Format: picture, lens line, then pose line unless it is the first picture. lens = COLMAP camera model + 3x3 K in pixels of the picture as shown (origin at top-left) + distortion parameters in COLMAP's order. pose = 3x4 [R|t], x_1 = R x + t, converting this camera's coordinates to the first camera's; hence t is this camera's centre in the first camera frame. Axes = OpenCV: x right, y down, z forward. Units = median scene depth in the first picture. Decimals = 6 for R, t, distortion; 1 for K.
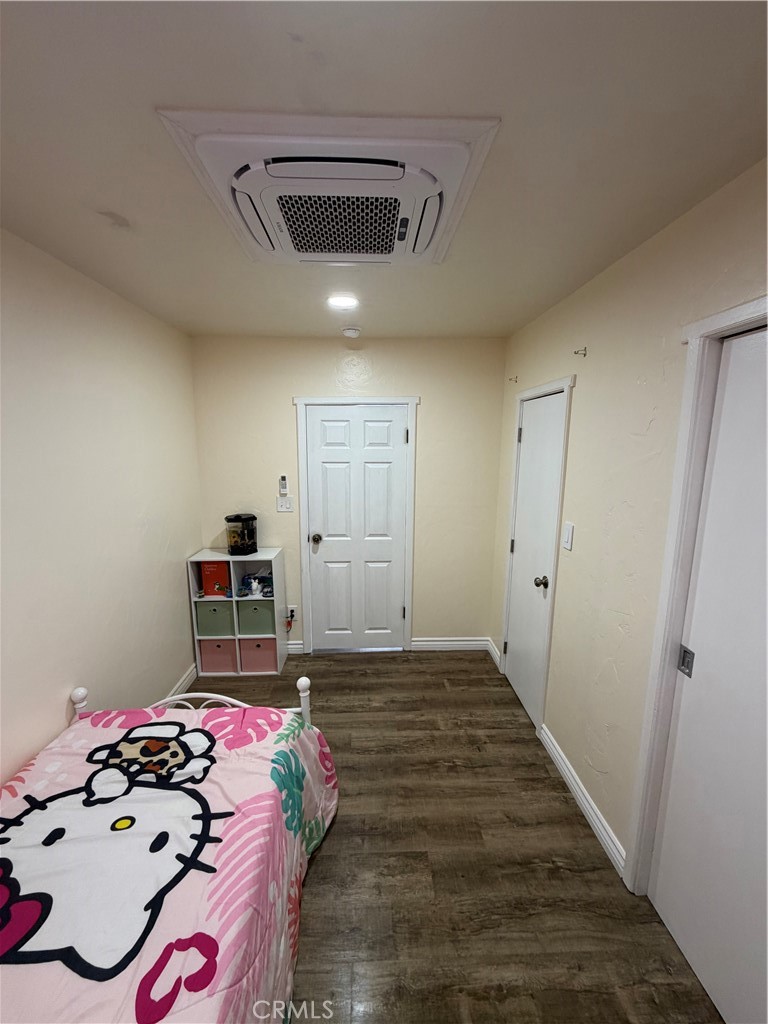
lens RADIAL K [[409.4, 0, 384.3], [0, 409.4, 512.1], [0, 0, 1]] dist [0.000095, 0.000198]
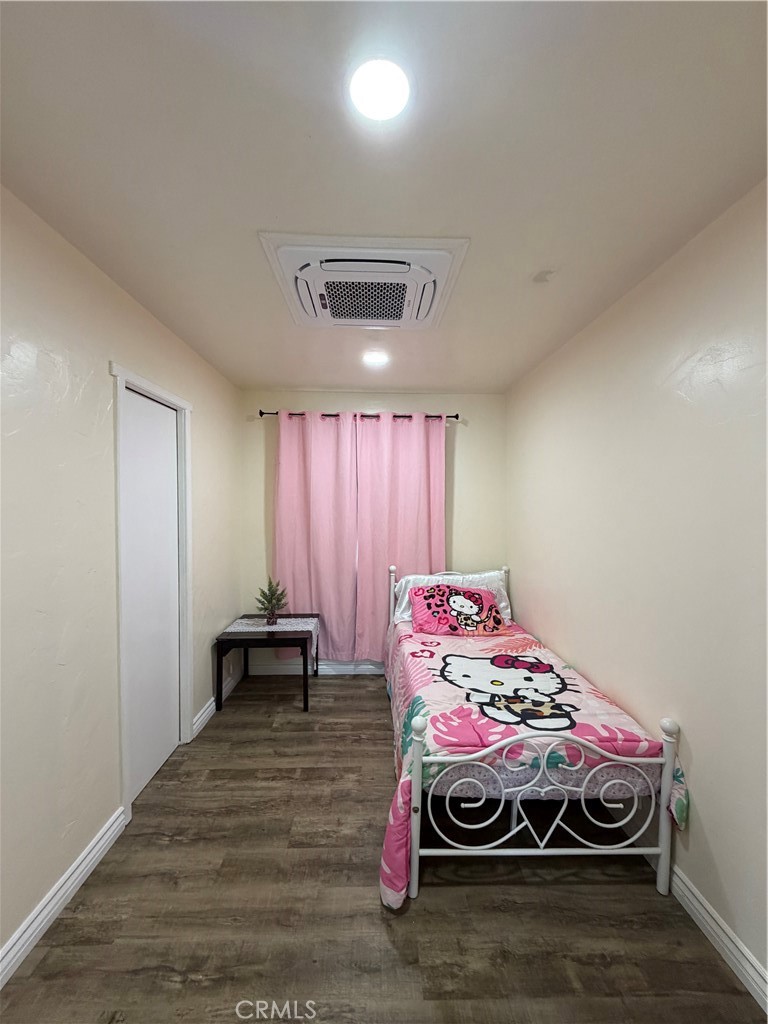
lens RADIAL K [[409.4, 0, 384.5], [0, 409.4, 516.7], [0, 0, 1]] dist [0.000095, 0.000198]
pose [[-0.999822, -0.011407, 0.015048, -0.147024], [-0.008069, 0.978582, 0.205699, -0.187420], [-0.017072, 0.205541, -0.978500, 1.897081]]
